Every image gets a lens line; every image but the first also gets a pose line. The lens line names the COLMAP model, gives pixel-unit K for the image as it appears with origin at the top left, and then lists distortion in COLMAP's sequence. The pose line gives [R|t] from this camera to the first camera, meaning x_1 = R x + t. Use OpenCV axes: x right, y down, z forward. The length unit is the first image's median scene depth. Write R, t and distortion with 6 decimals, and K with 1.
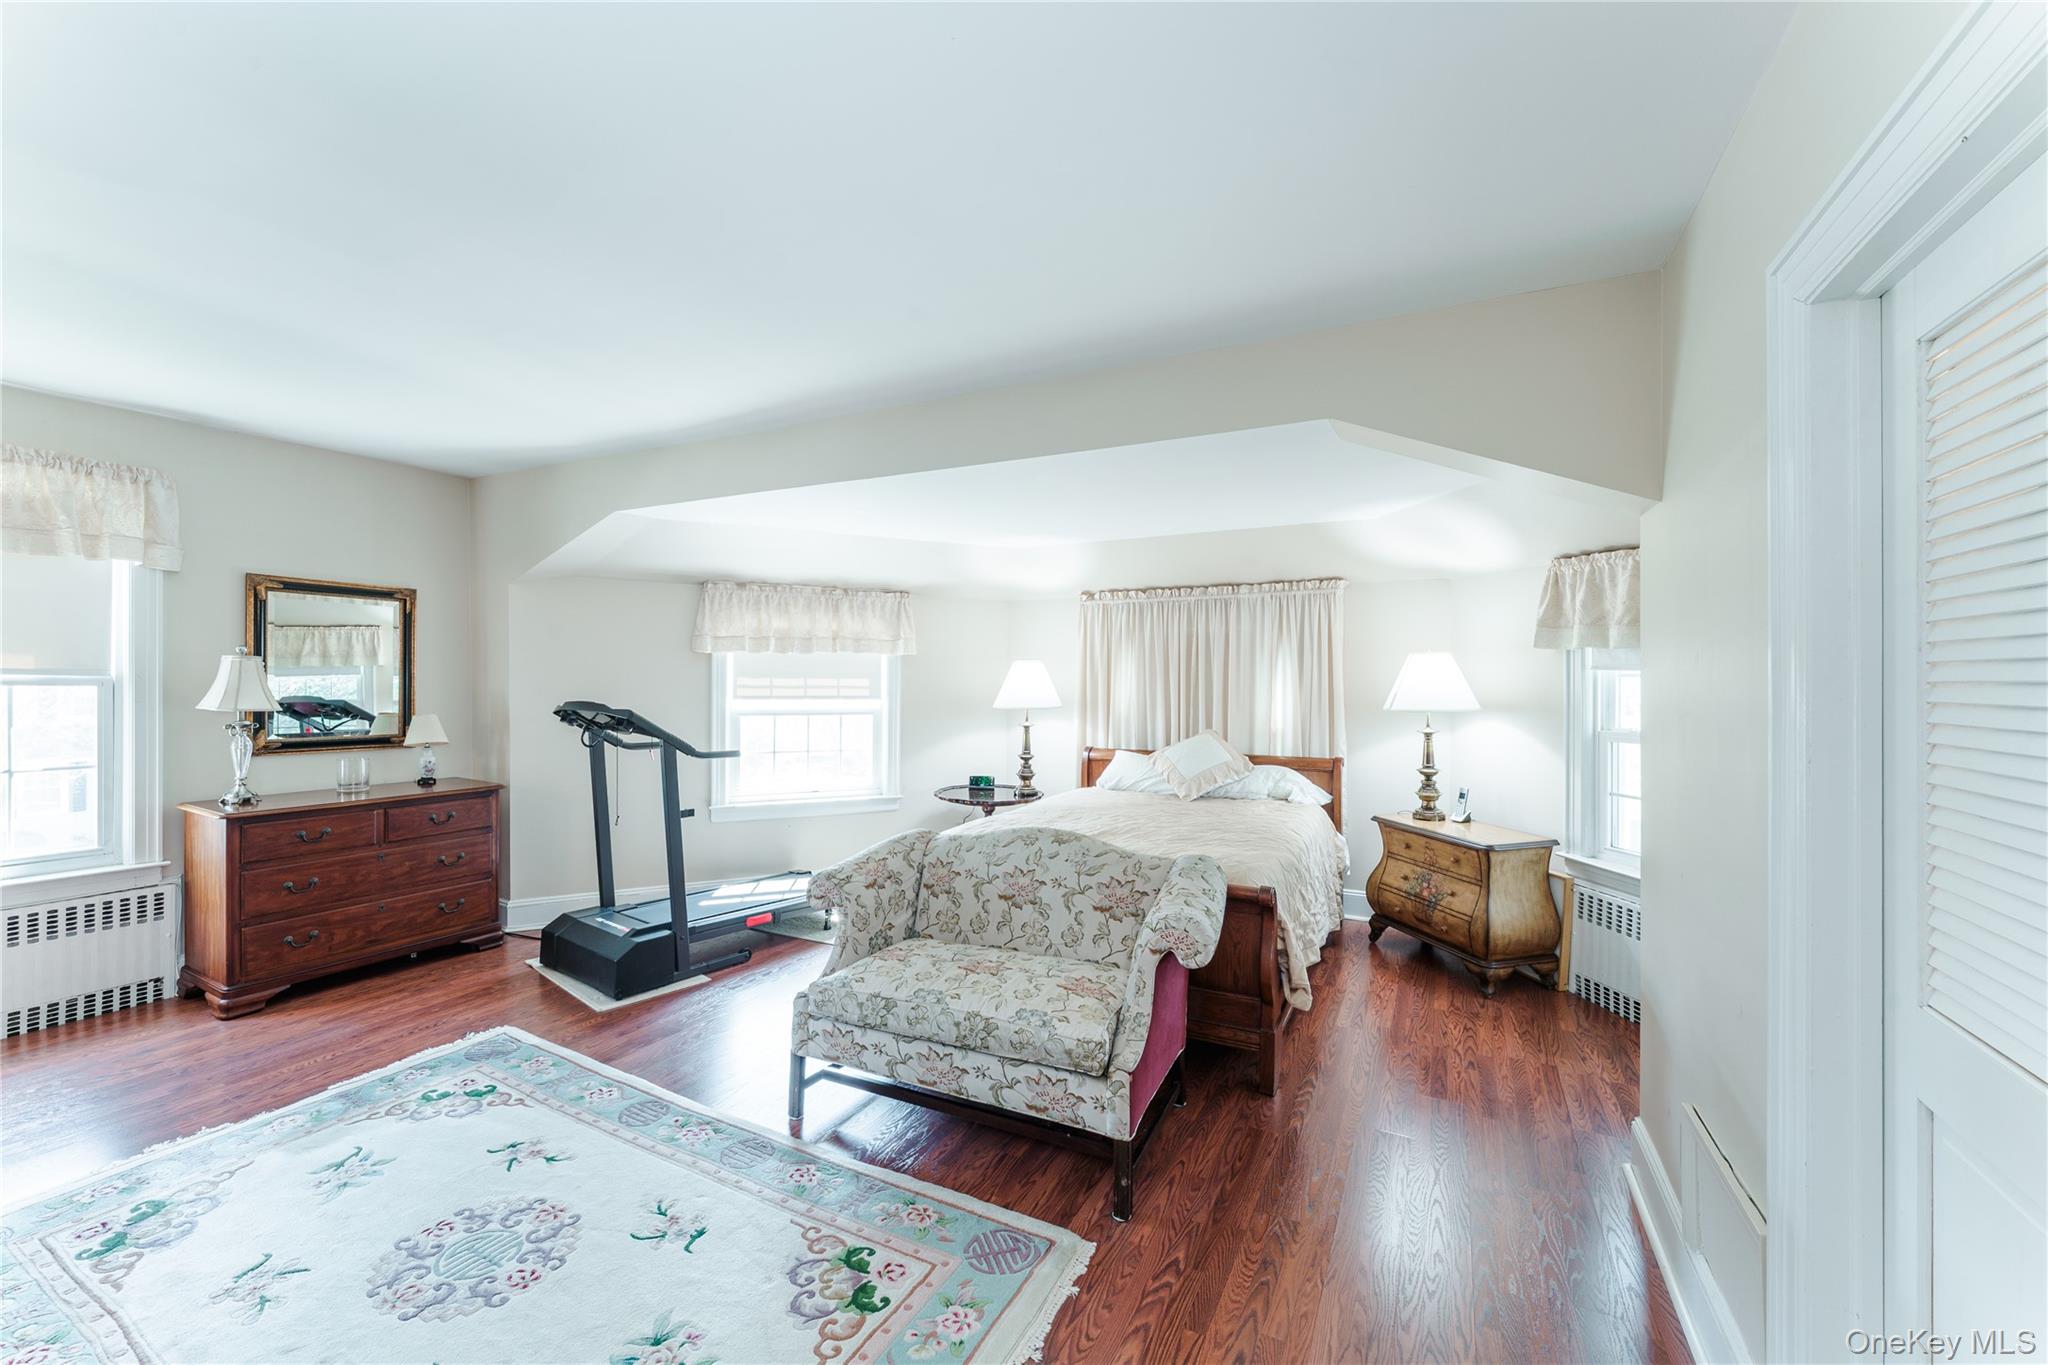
lens RADIAL K [[826.8, 0, 1022.3], [0, 826.8, 686.6], [0, 0, 1]] dist [0.002856, -0.000990]
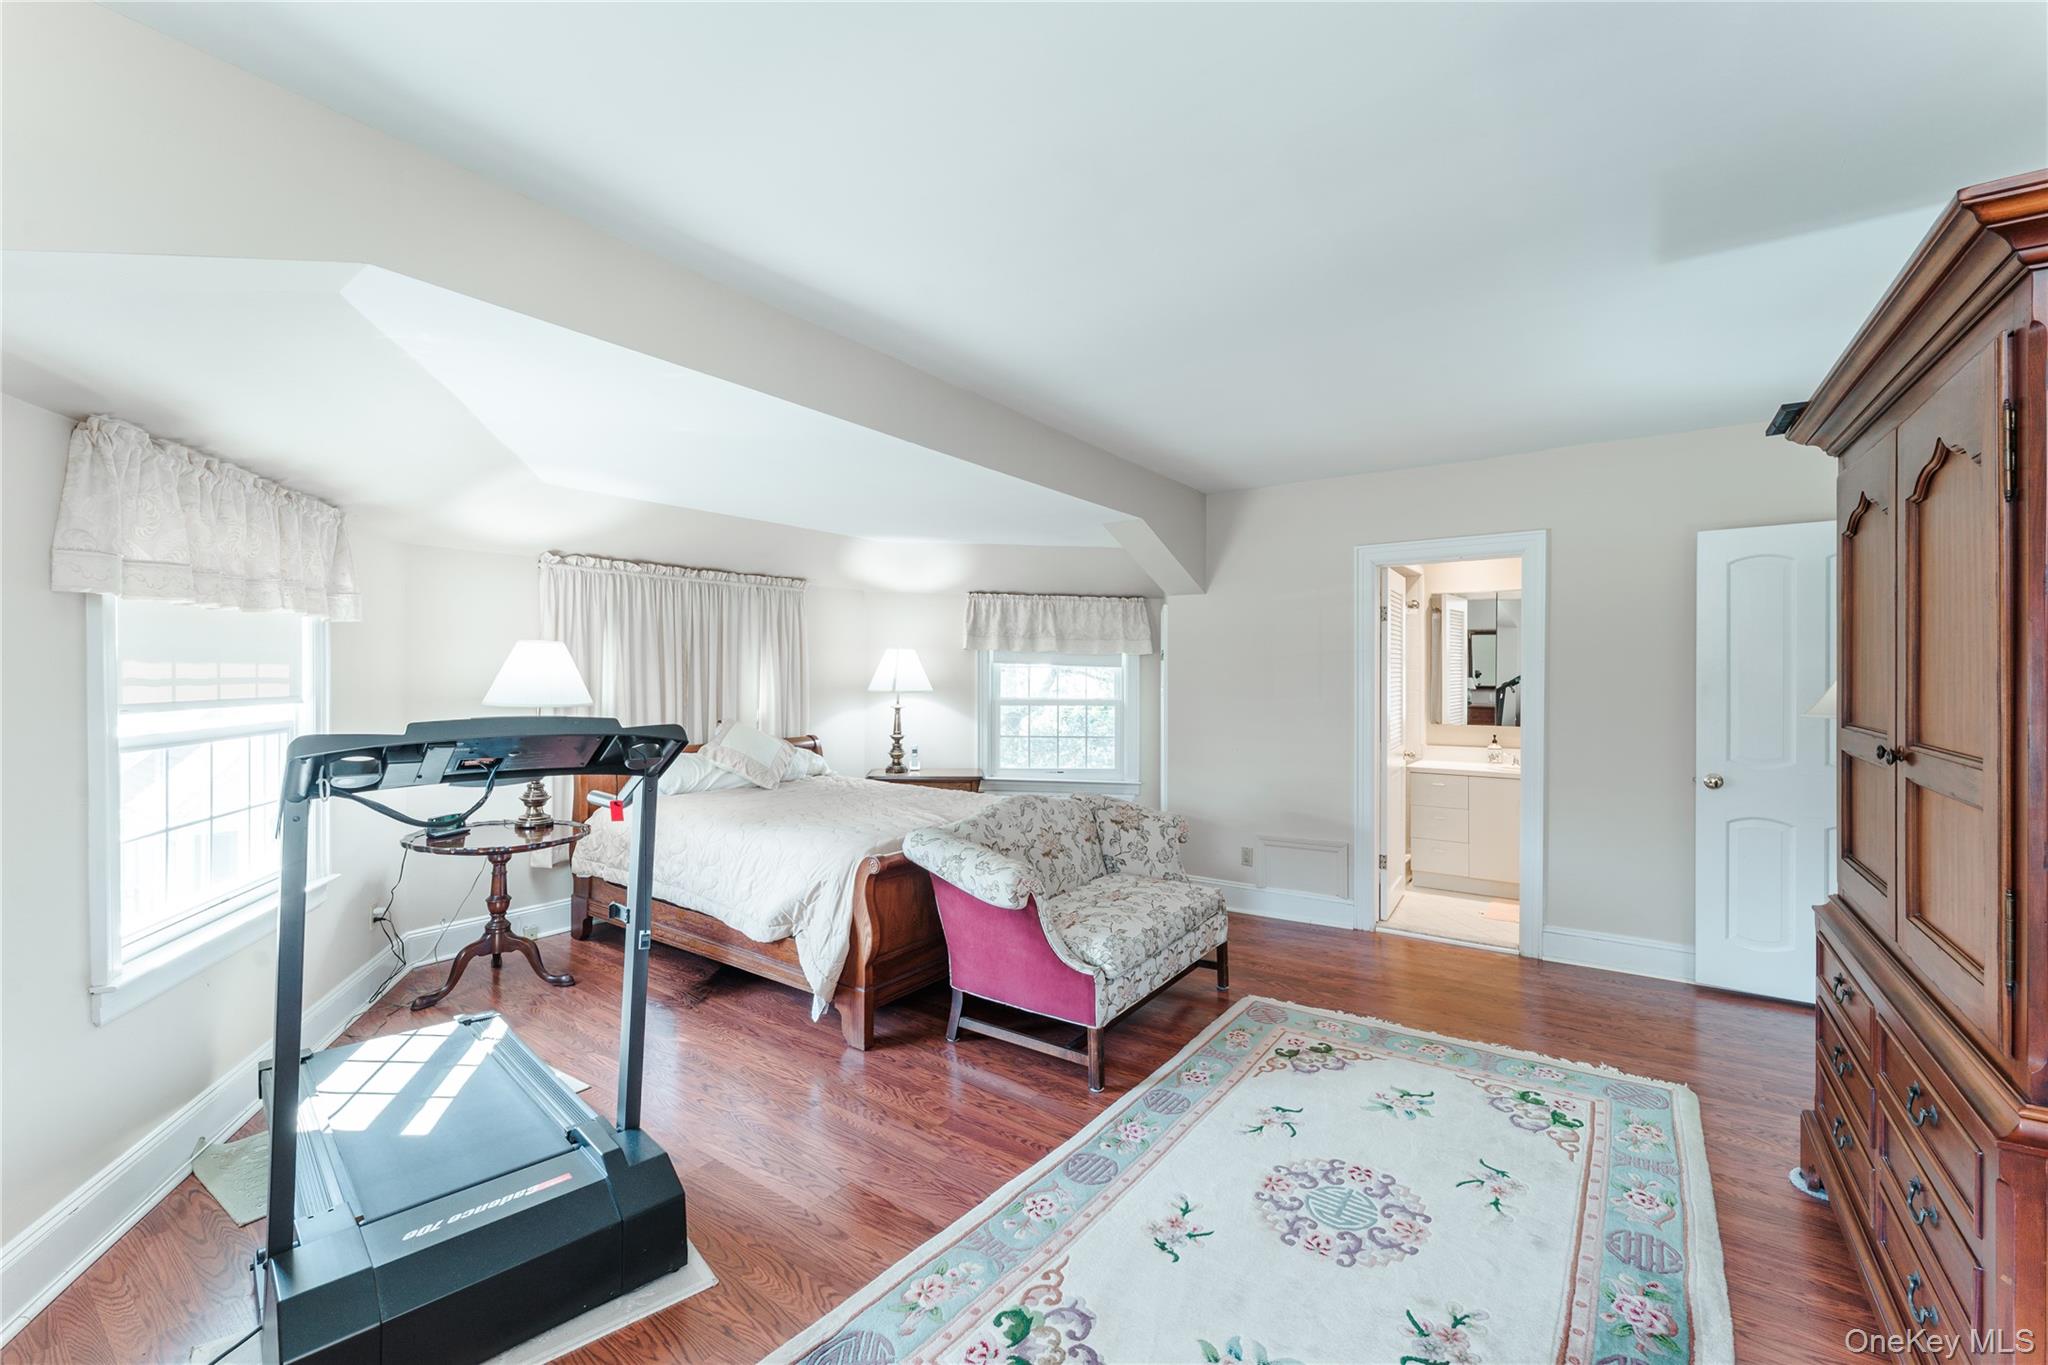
lens RADIAL K [[826.8, 0, 1069.8], [0, 826.8, 669.4], [0, 0, 1]] dist [0.002856, -0.000990]
pose [[0.117680, -0.000132, 0.993052, -0.965305], [0.000824, 1.000000, 0.000035, -0.007882], [-0.993051, 0.000814, 0.117680, 0.669145]]
